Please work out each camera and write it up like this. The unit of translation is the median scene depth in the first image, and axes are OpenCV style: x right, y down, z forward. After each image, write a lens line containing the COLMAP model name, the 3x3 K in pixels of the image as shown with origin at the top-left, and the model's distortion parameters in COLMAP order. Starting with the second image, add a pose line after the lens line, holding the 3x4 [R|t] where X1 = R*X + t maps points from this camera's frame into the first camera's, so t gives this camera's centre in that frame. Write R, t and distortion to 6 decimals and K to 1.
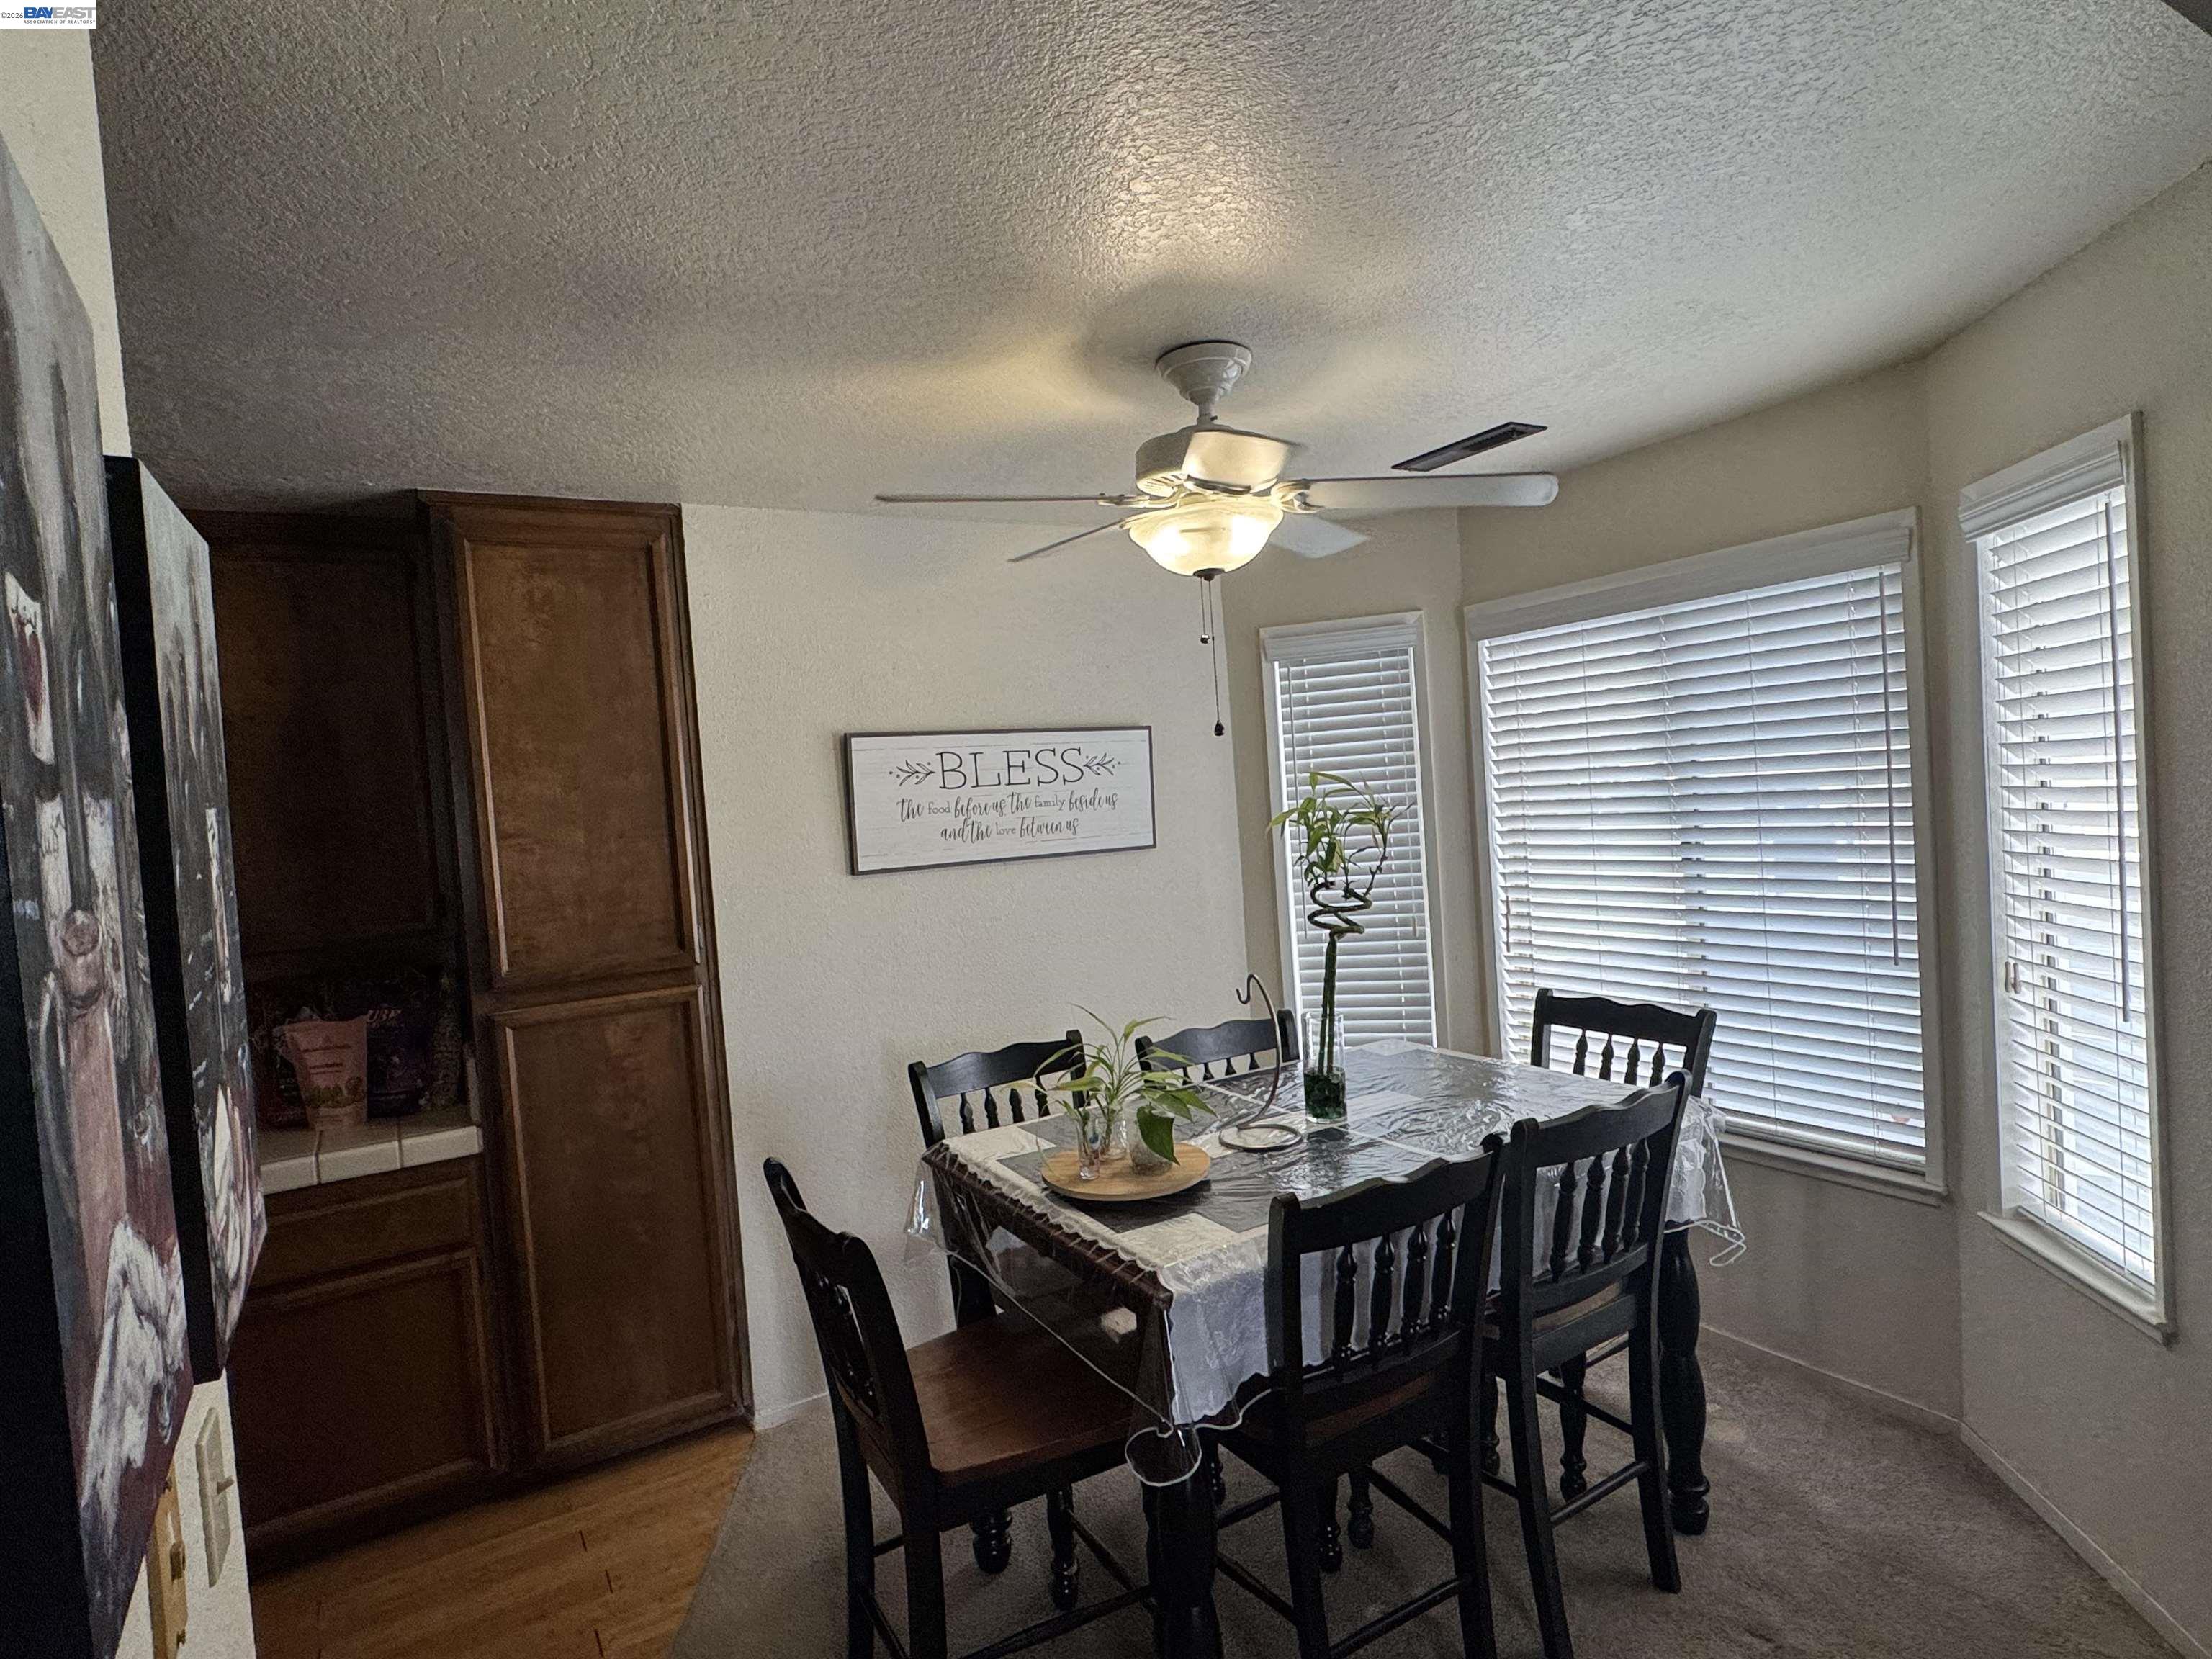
lens RADIAL K [[1174.0, 0, 1108.5], [0, 1174.0, 843.8], [0, 0, 1]] dist [-0.010721, 0.006856]
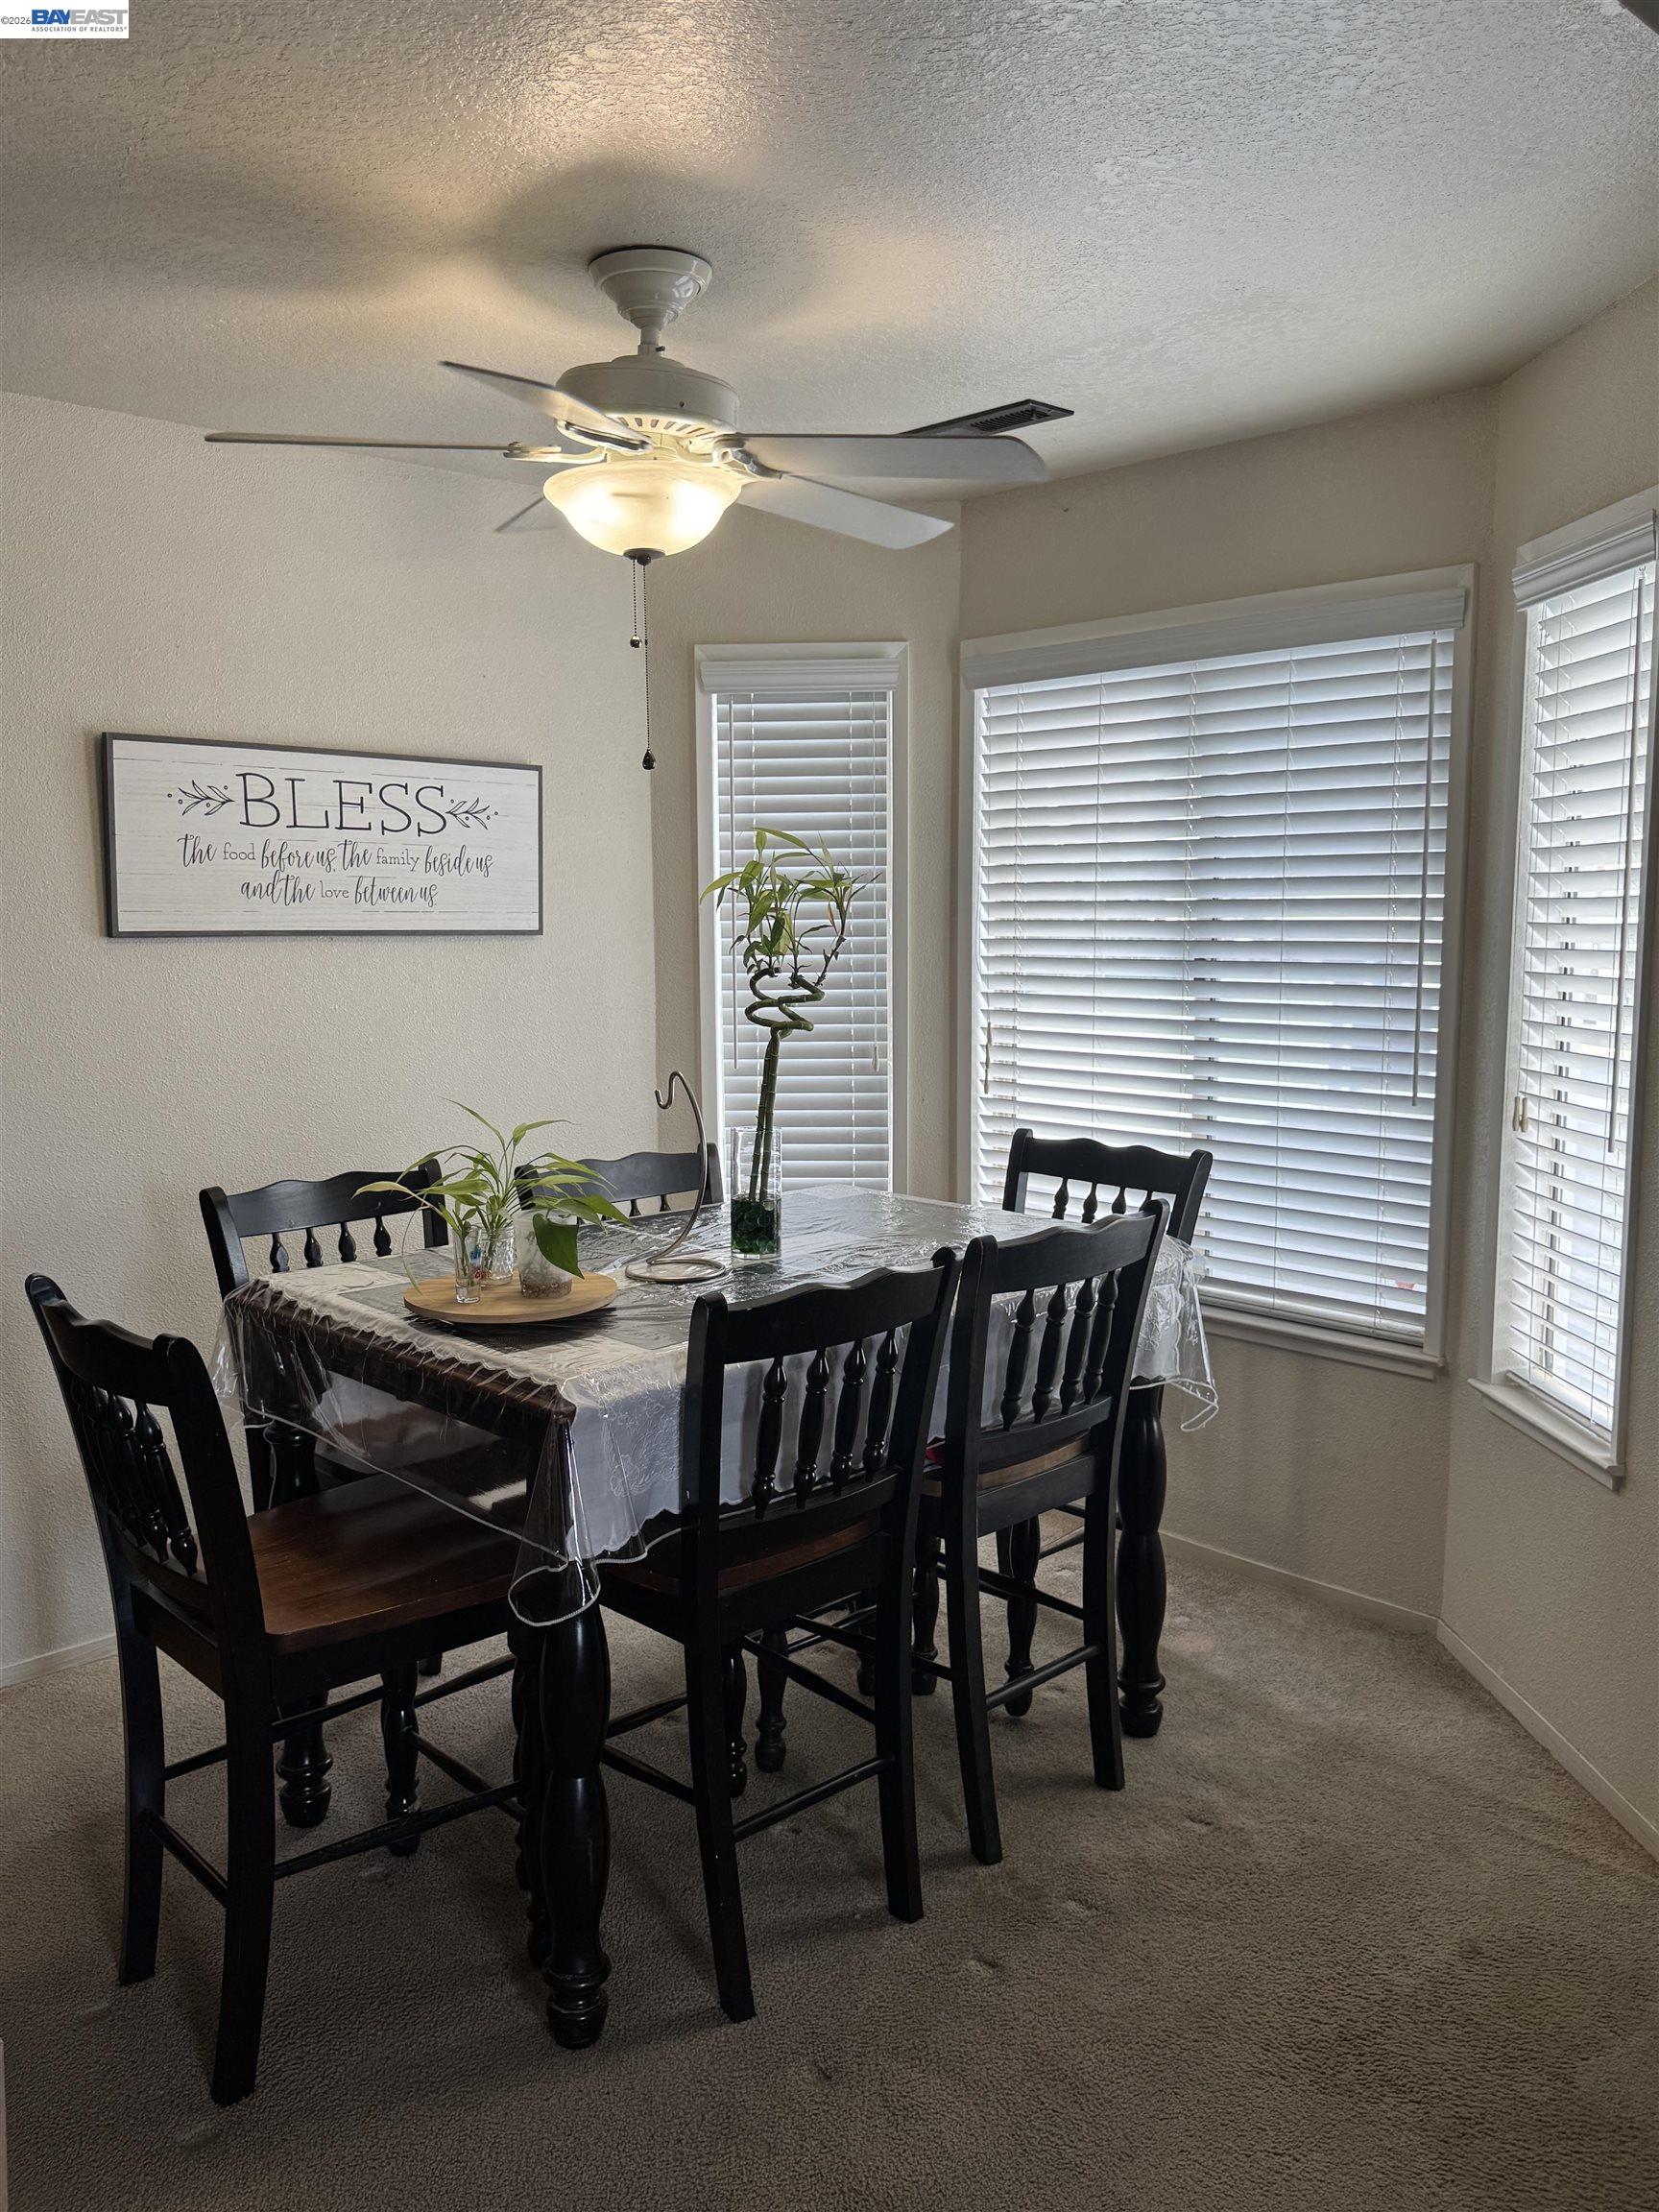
lens RADIAL K [[1747.7, 0, 819.9], [0, 1747.7, 1125.8], [0, 0, 1]] dist [0.078663, -0.092067]
pose [[0.974566, 0.037237, 0.220987, -0.044476], [-0.054656, 0.995815, 0.073242, 0.053576], [-0.217335, -0.083457, 0.972523, -0.194207]]
